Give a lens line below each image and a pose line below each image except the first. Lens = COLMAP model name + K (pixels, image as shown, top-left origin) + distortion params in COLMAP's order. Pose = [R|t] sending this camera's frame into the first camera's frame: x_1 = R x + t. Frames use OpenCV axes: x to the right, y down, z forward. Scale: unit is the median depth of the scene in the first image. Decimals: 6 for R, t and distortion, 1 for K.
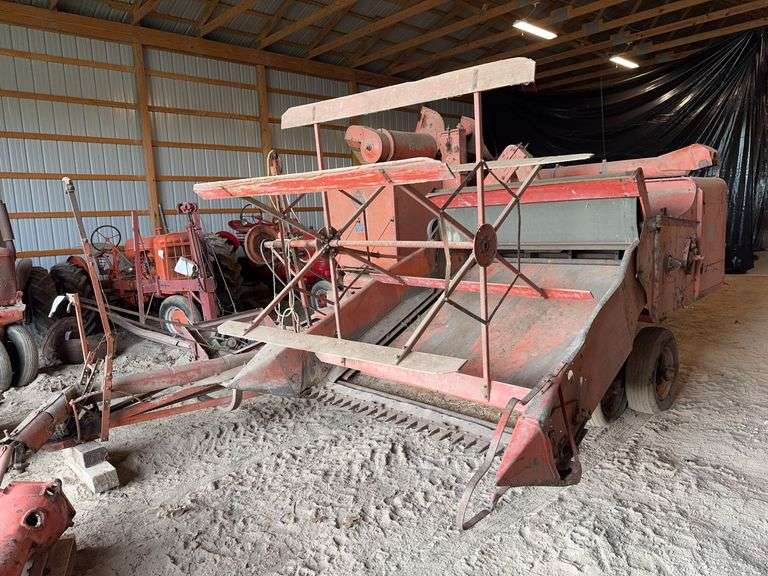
lens RADIAL K [[535.4, 0, 384.0], [0, 535.4, 288.0], [0, 0, 1]] dist [0.056581, -0.060500]
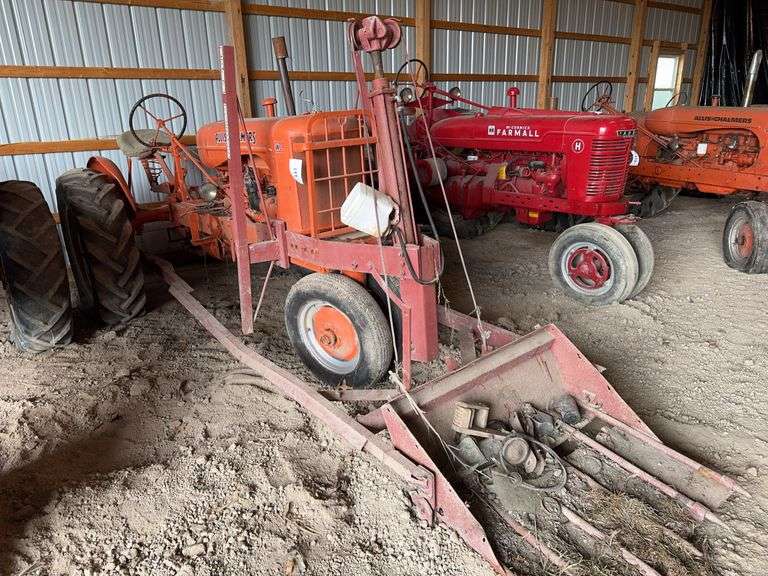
lens RADIAL K [[535.4, 0, 384.0], [0, 535.4, 288.0], [0, 0, 1]] dist [0.056581, -0.060500]
pose [[0.994318, 0.053377, -0.092106, -0.301616], [-0.034104, 0.979329, 0.199377, -0.056697], [0.100845, -0.195103, 0.975585, 0.601028]]
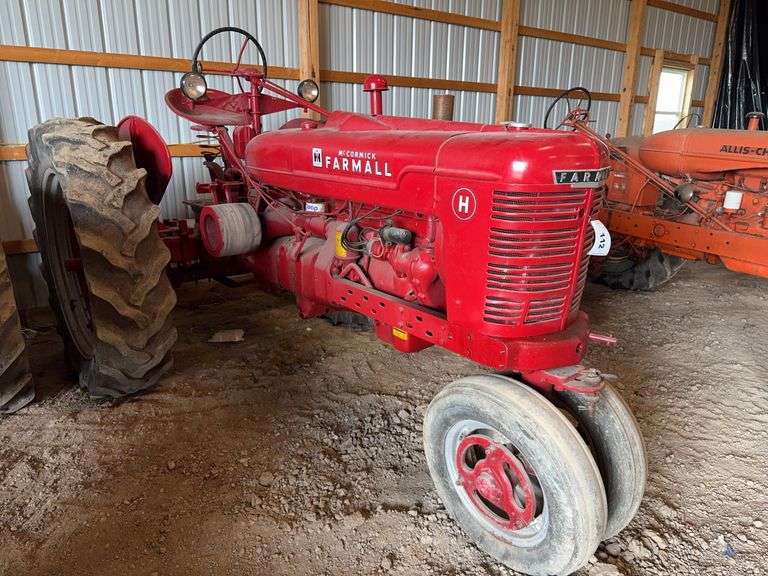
lens RADIAL K [[536.6, 0, 384.0], [0, 536.6, 288.0], [0, 0, 1]] dist [0.043125, -0.055208]
pose [[0.991951, 0.082001, -0.096479, -0.258578], [-0.065620, 0.984581, 0.162156, -0.069412], [0.108289, -0.154519, 0.982037, 0.718647]]
